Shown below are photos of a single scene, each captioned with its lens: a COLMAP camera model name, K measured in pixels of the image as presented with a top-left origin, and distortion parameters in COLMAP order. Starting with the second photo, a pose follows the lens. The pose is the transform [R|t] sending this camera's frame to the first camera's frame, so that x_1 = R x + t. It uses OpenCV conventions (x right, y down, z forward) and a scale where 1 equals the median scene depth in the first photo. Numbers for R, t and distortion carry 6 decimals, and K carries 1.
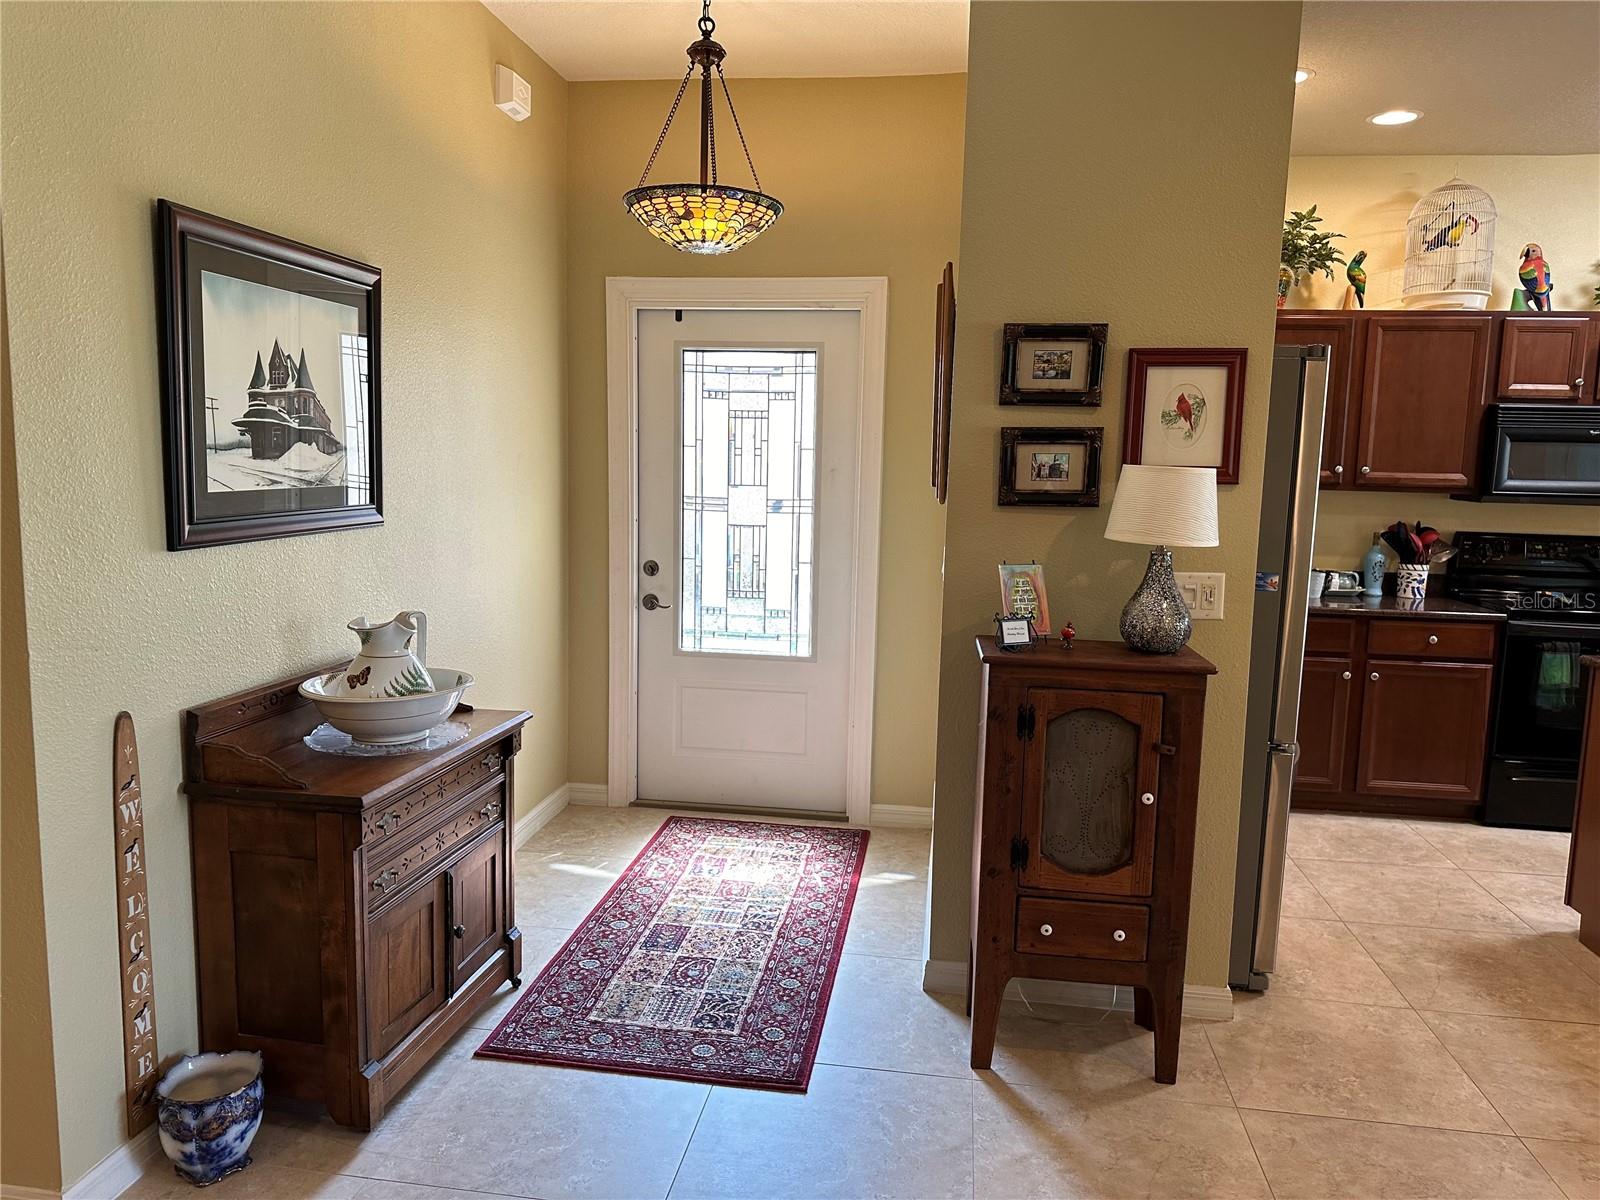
lens RADIAL K [[1115.8, 0, 789.7], [0, 1115.8, 601.5], [0, 0, 1]] dist [0.073145, -0.091264]
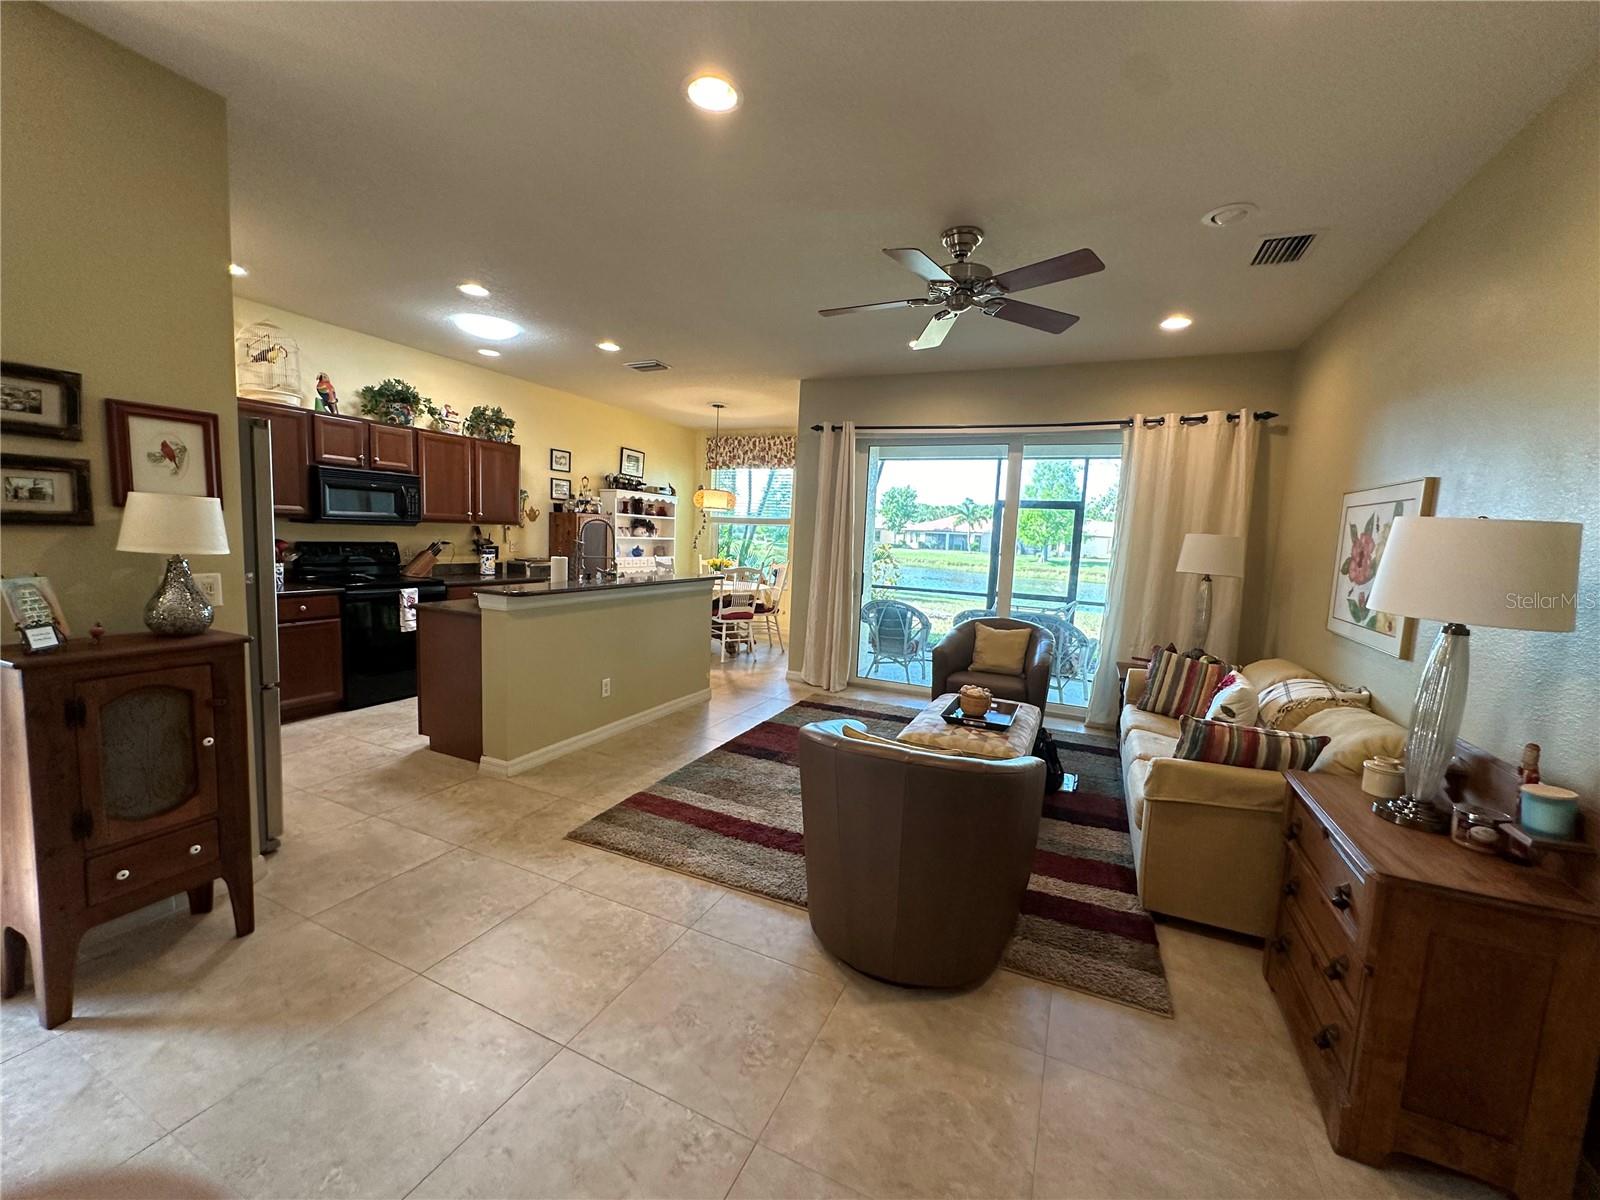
lens RADIAL K [[641.4, 0, 798.6], [0, 641.4, 598.3], [0, 0, 1]] dist [-0.001901, 0.000484]
pose [[0.279773, -0.111833, 0.953531, -0.180167], [0.085505, 0.992148, 0.091274, -0.005306], [-0.956251, 0.055995, 0.287138, 0.081285]]
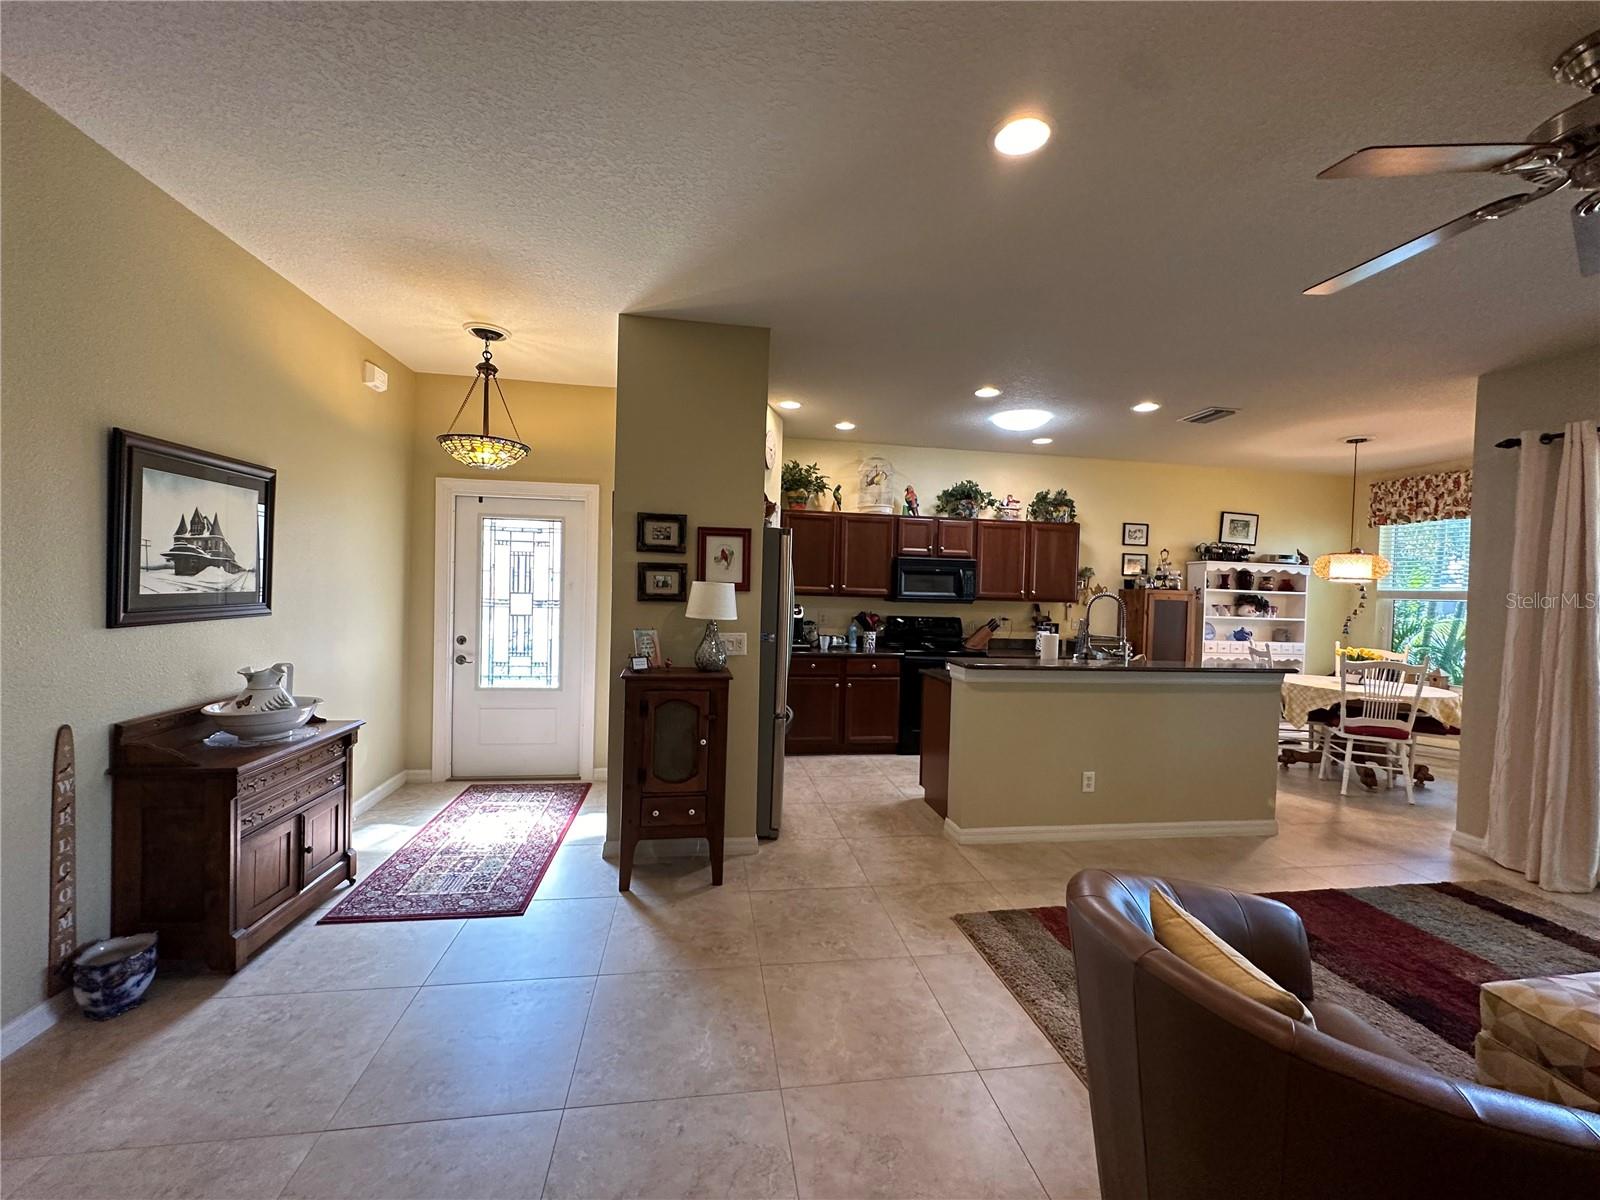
lens RADIAL K [[641.4, 0, 795.8], [0, 641.4, 598.0], [0, 0, 1]] dist [-0.001901, 0.000484]
pose [[0.955014, -0.002054, 0.296553, 0.120170], [0.032392, 0.994716, -0.097424, 0.029372], [-0.294786, 0.102647, 0.950034, -0.174231]]
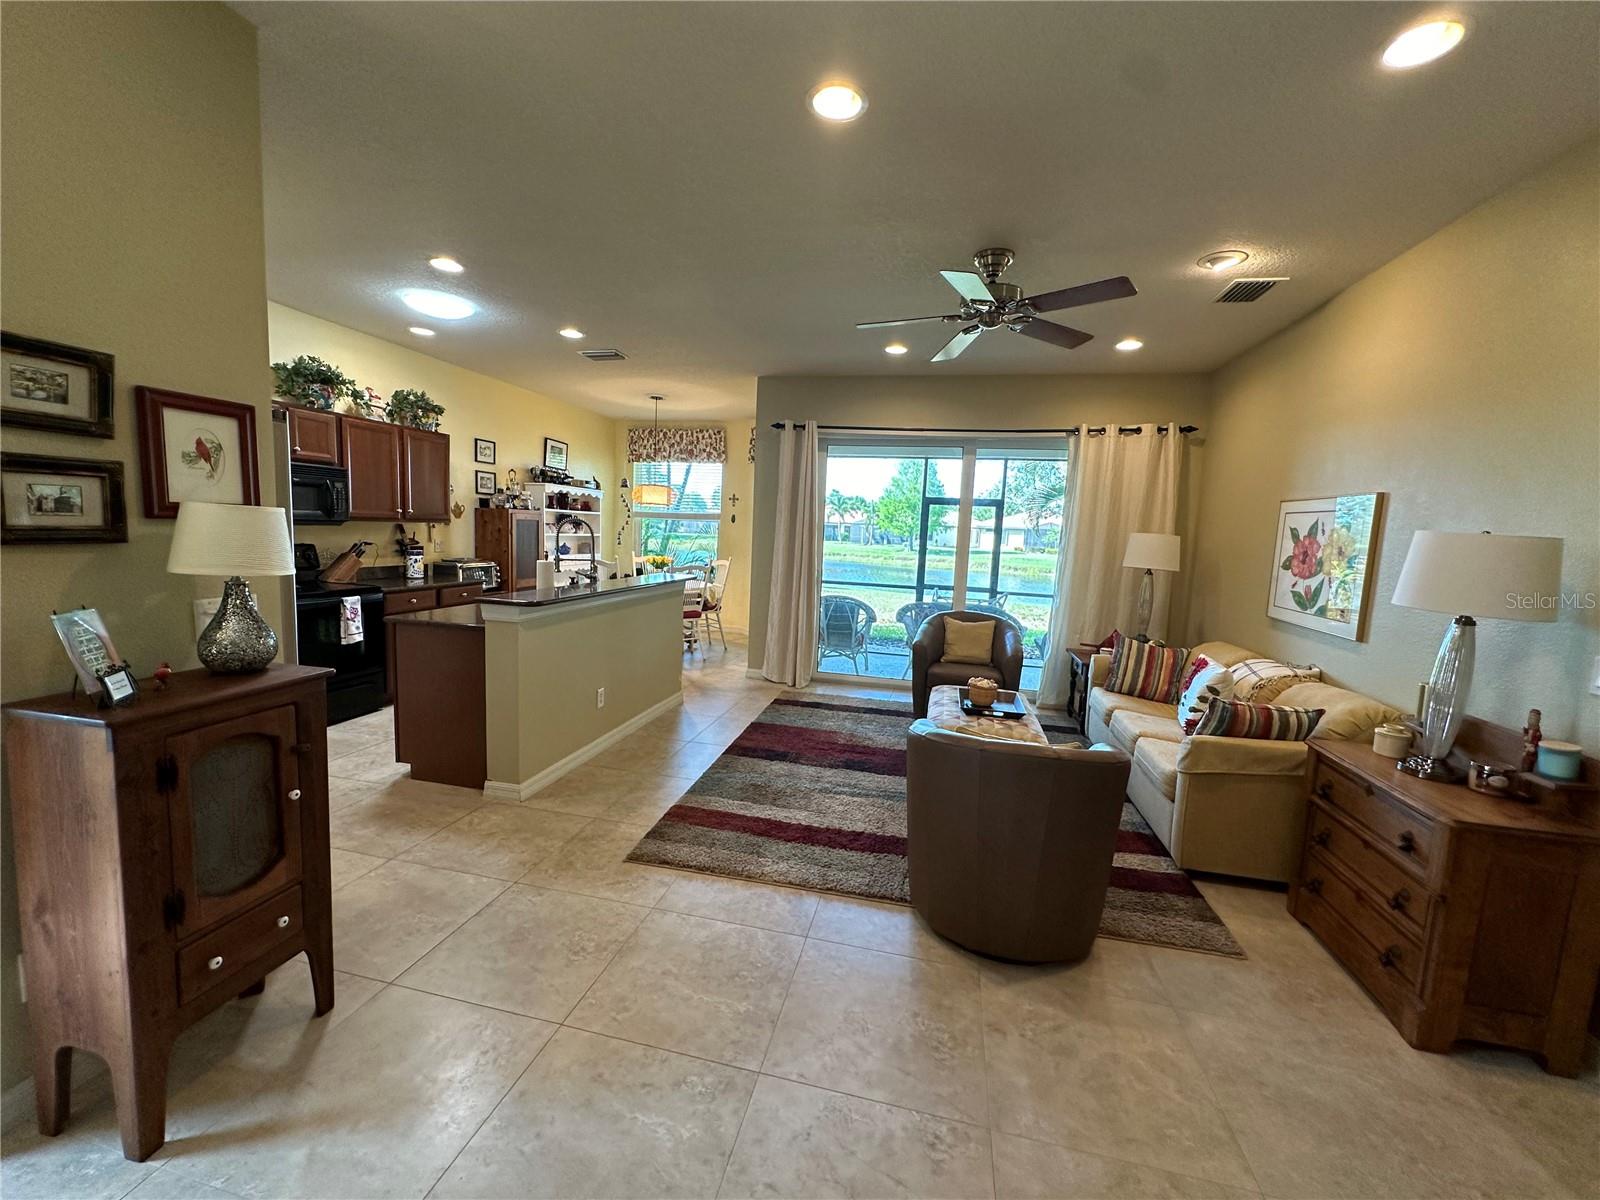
lens RADIAL K [[641.4, 0, 798.4], [0, 641.4, 597.7], [0, 0, 1]] dist [-0.001901, 0.000484]
pose [[0.078429, -0.129521, 0.988470, -0.241191], [0.086412, 0.988676, 0.122692, -0.055637], [-0.993168, 0.075793, 0.088733, 0.374247]]
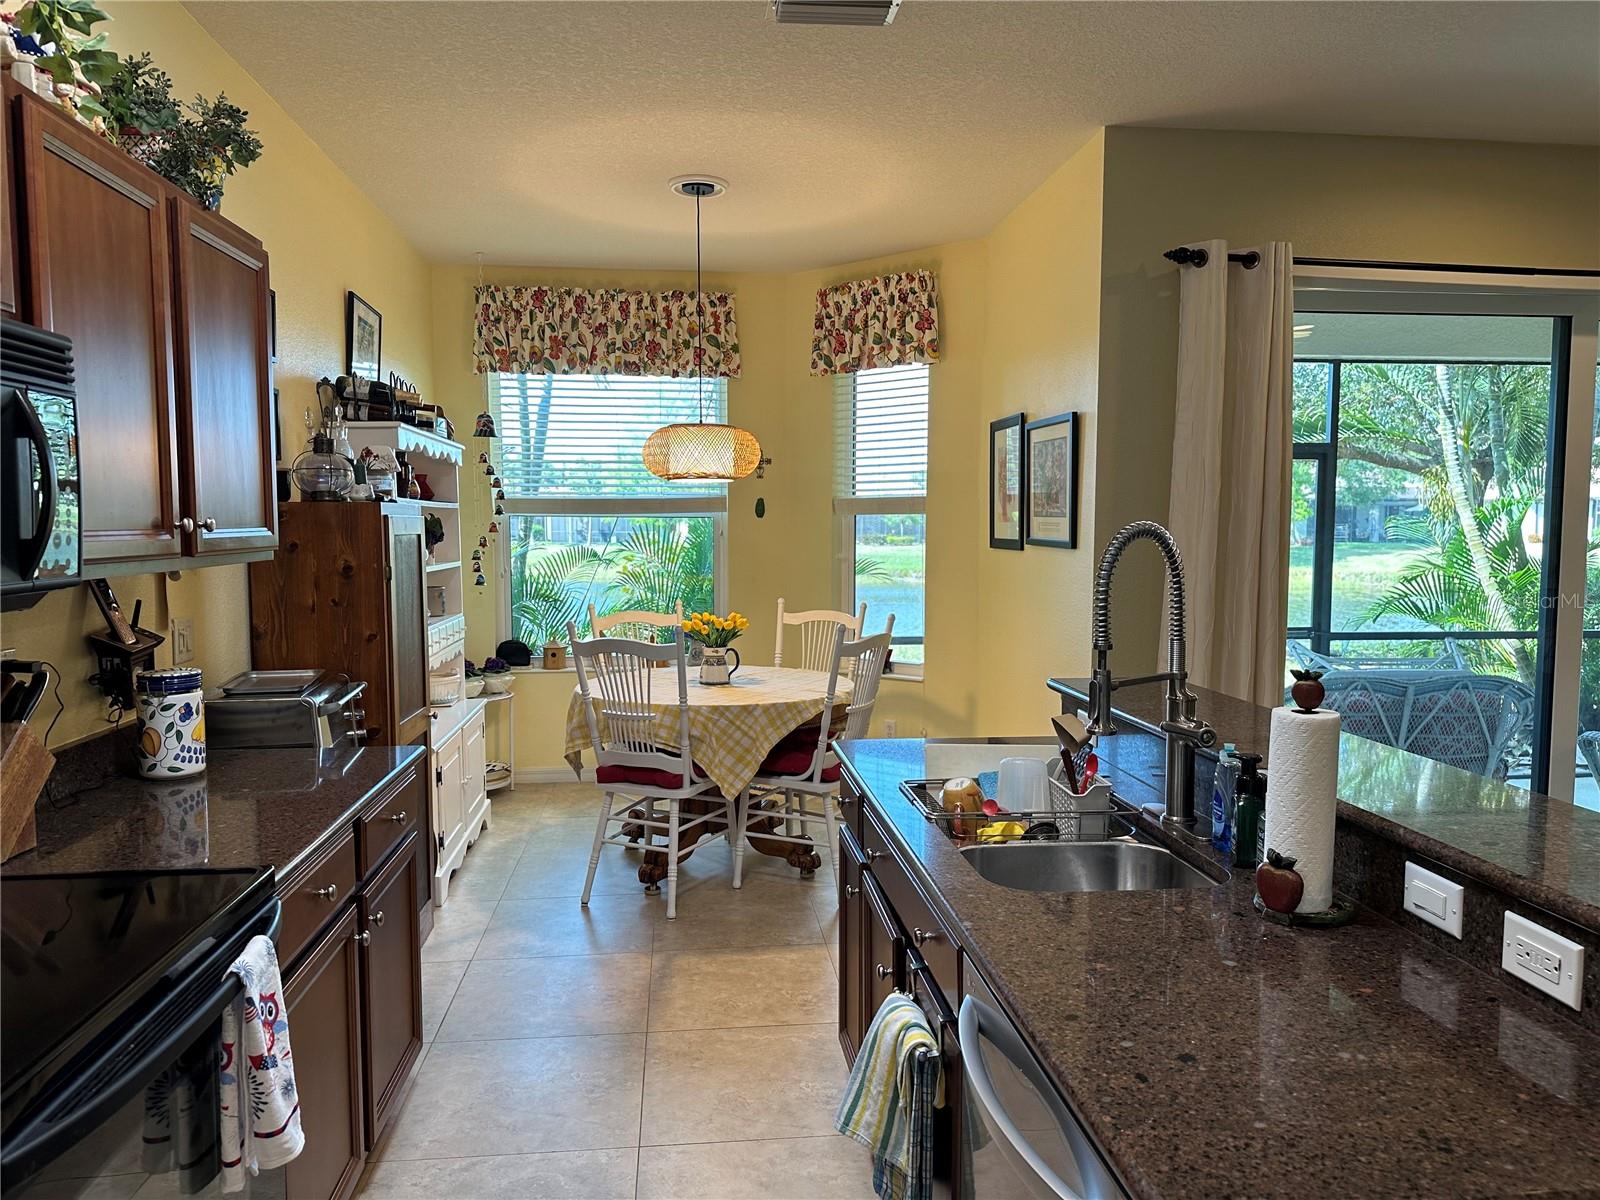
lens RADIAL K [[1115.8, 0, 801.5], [0, 1115.8, 601.9], [0, 0, 1]] dist [0.073145, -0.091264]
pose [[-0.260547, -0.095617, 0.960715, 0.612859], [0.115695, 0.984821, 0.129393, -0.170089], [-0.958504, 0.144863, -0.245530, 1.410858]]
